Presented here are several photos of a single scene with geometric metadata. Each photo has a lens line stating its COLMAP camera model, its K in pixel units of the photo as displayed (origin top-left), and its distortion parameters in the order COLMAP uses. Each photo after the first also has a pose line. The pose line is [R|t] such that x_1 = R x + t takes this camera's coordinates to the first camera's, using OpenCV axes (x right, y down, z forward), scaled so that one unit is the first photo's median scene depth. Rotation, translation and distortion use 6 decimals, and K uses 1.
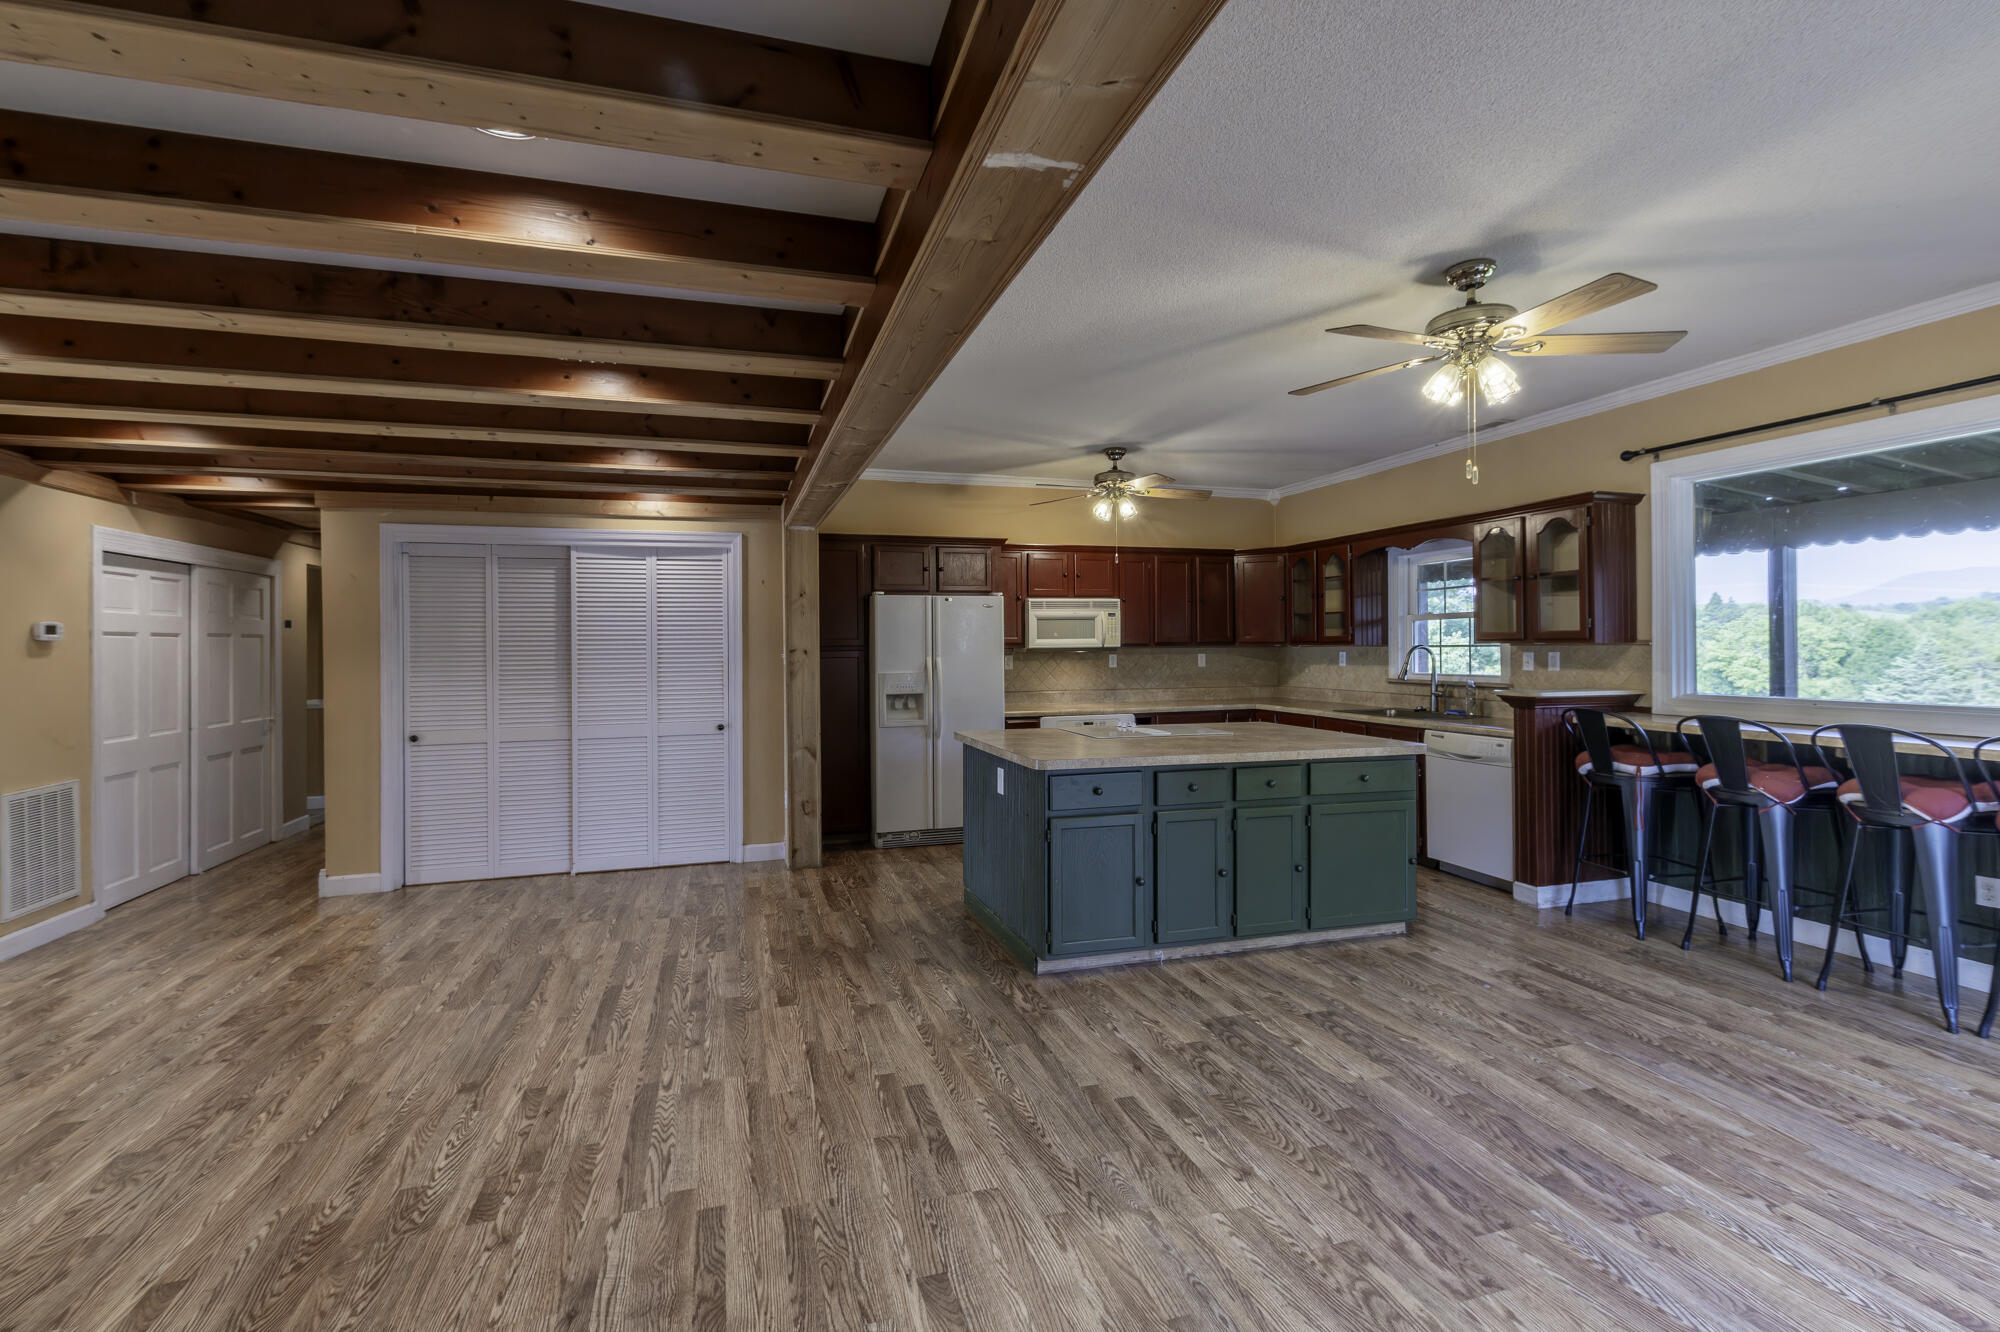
lens RADIAL K [[870.5, 0, 962.8], [0, 870.5, 653.6], [0, 0, 1]] dist [0.009277, -0.003728]
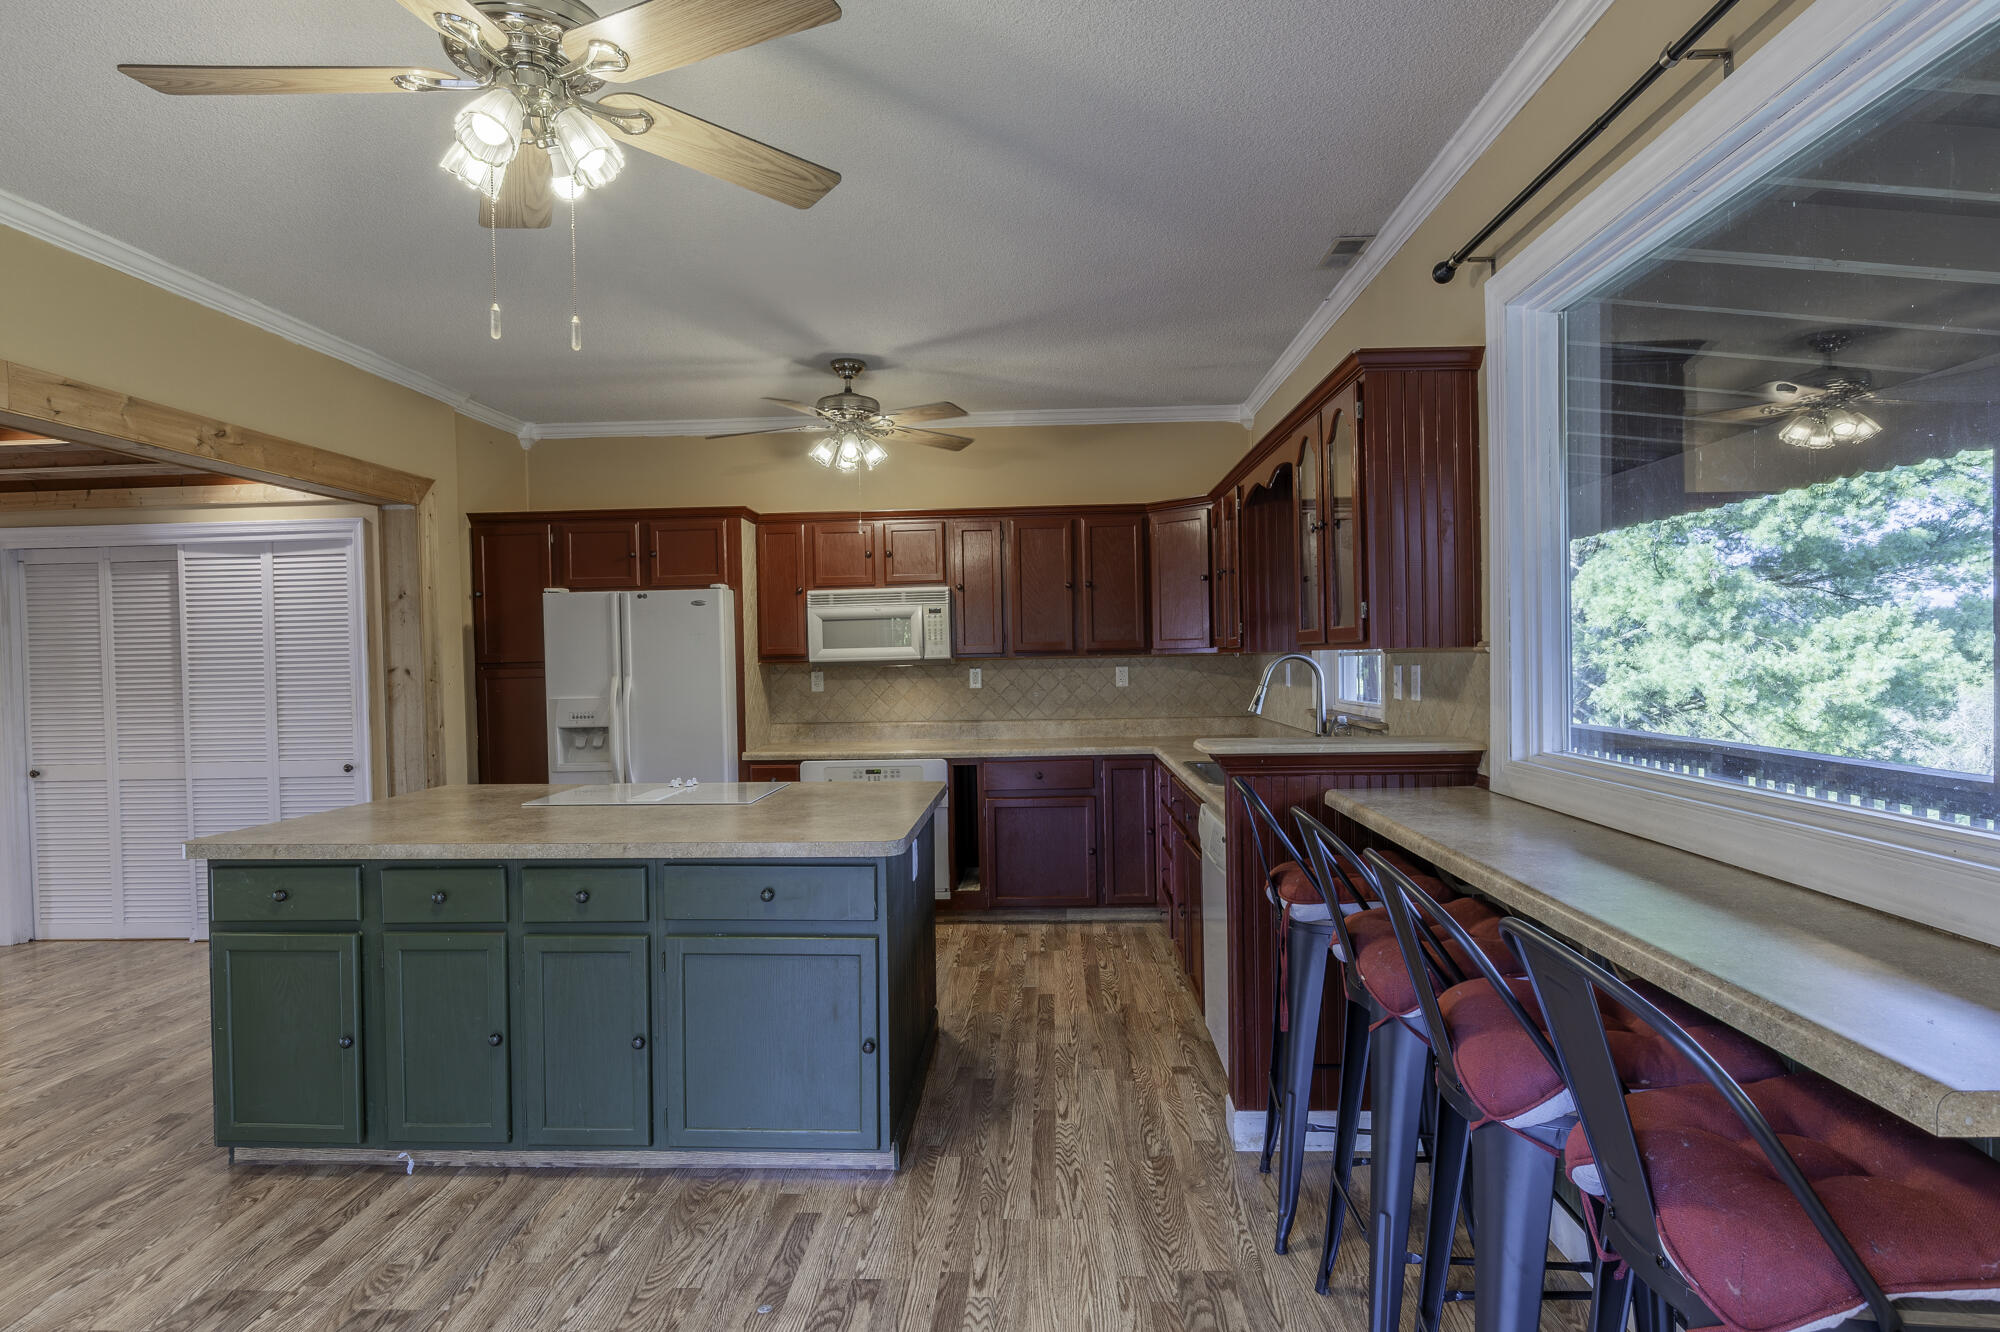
lens RADIAL K [[1091.8, 0, 1000.6], [0, 1091.8, 660.0], [0, 0, 1]] dist [0.004528, 0.001301]
pose [[0.942681, -0.009125, -0.333570, 0.791002], [0.008677, 0.999958, -0.002835, -0.005867], [0.333582, -0.000222, 0.942721, 0.353769]]
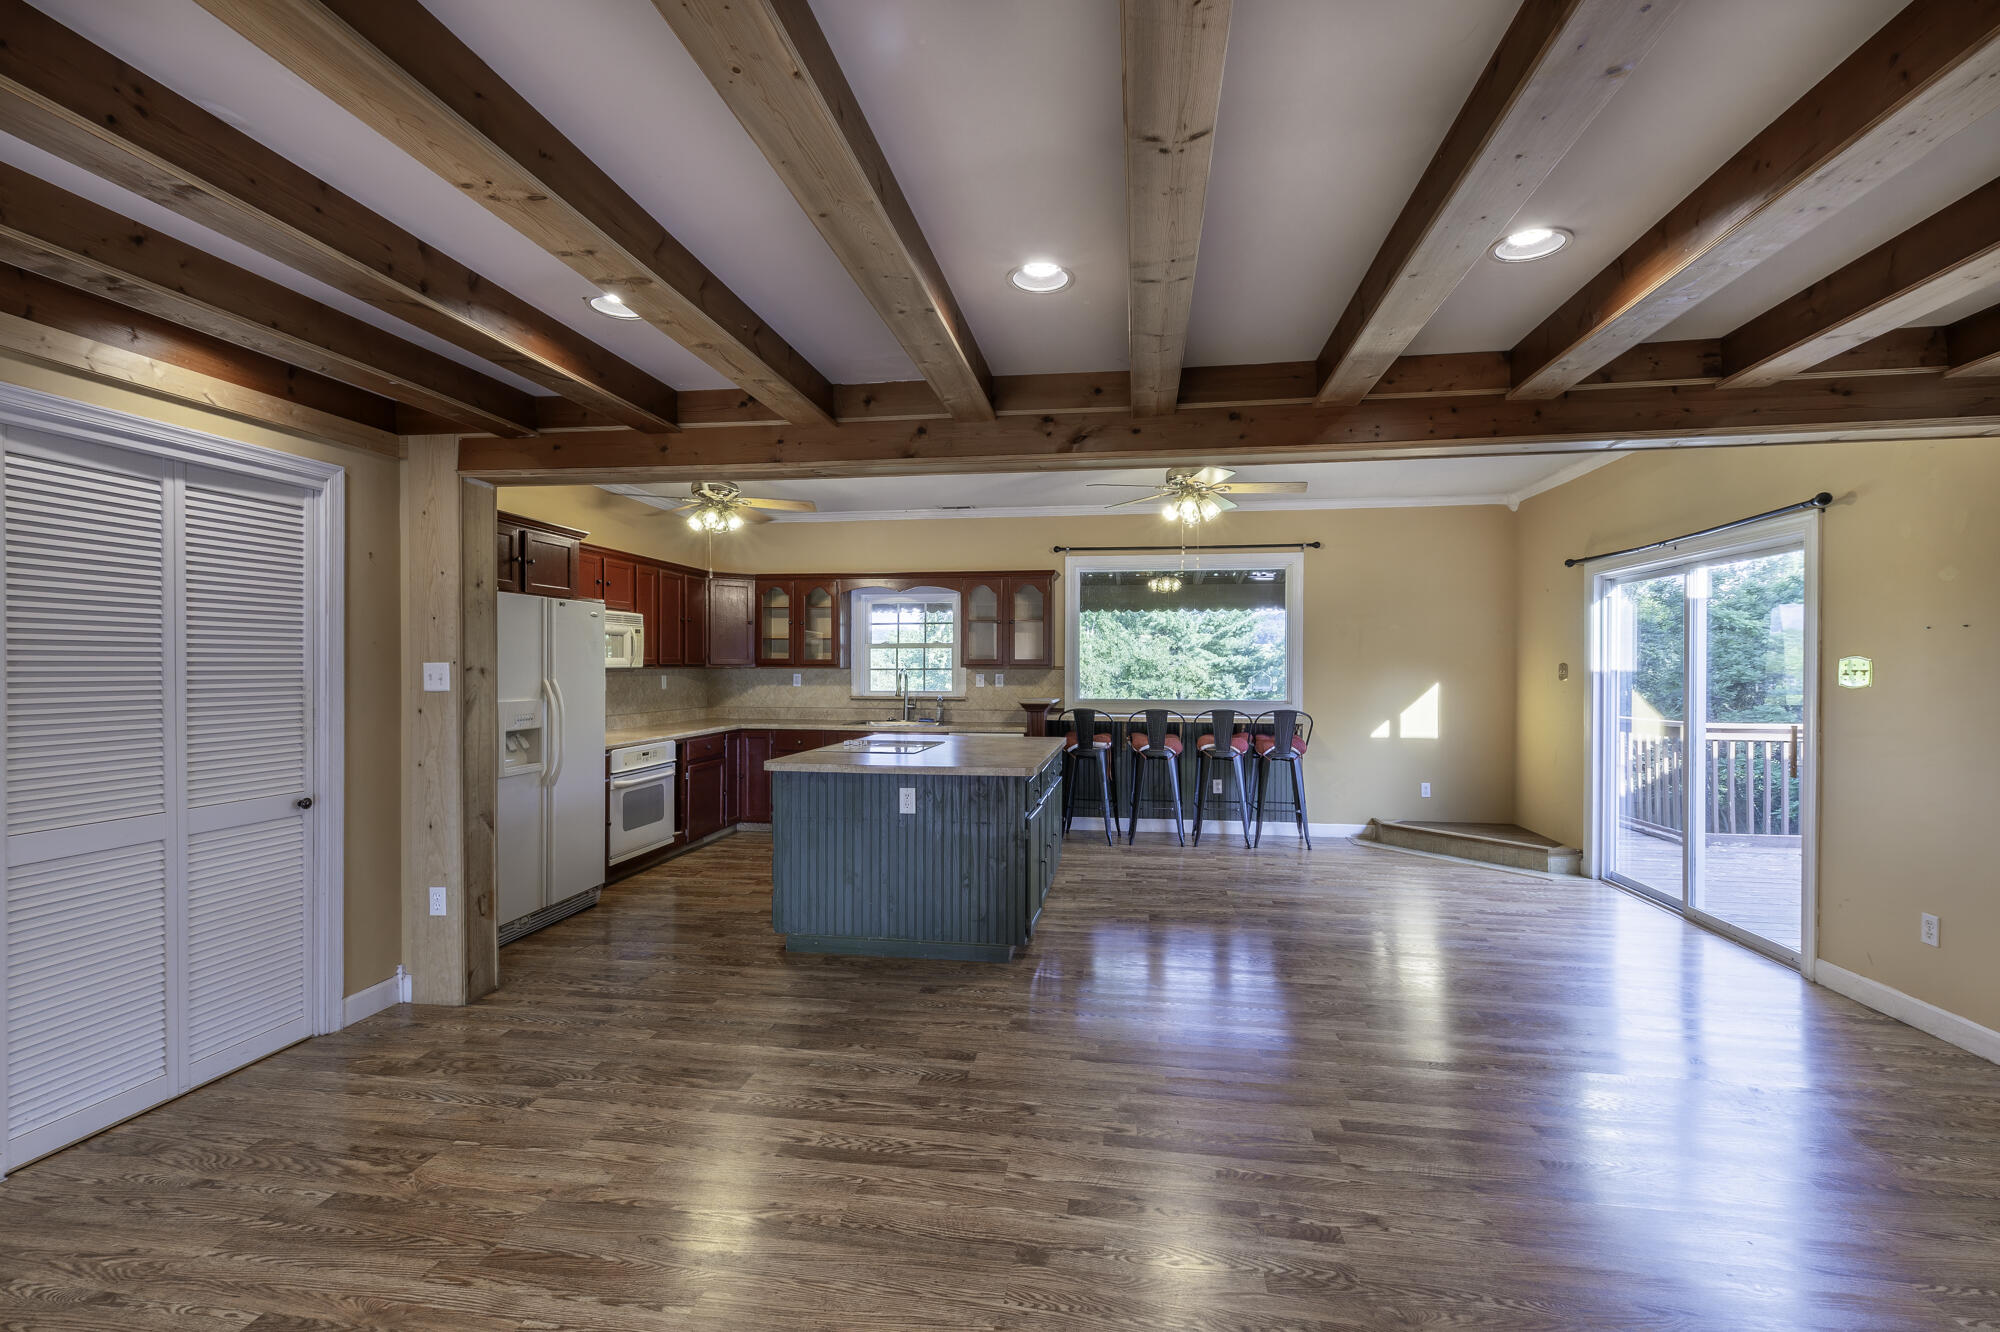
lens RADIAL K [[870.5, 0, 1024.5], [0, 870.5, 674.8], [0, 0, 1]] dist [0.009277, -0.003728]
pose [[0.419750, 0.002020, 0.907637, -0.782223], [0.000766, 0.999996, -0.002580, 0.004192], [-0.907639, 0.001778, 0.419747, 0.439376]]
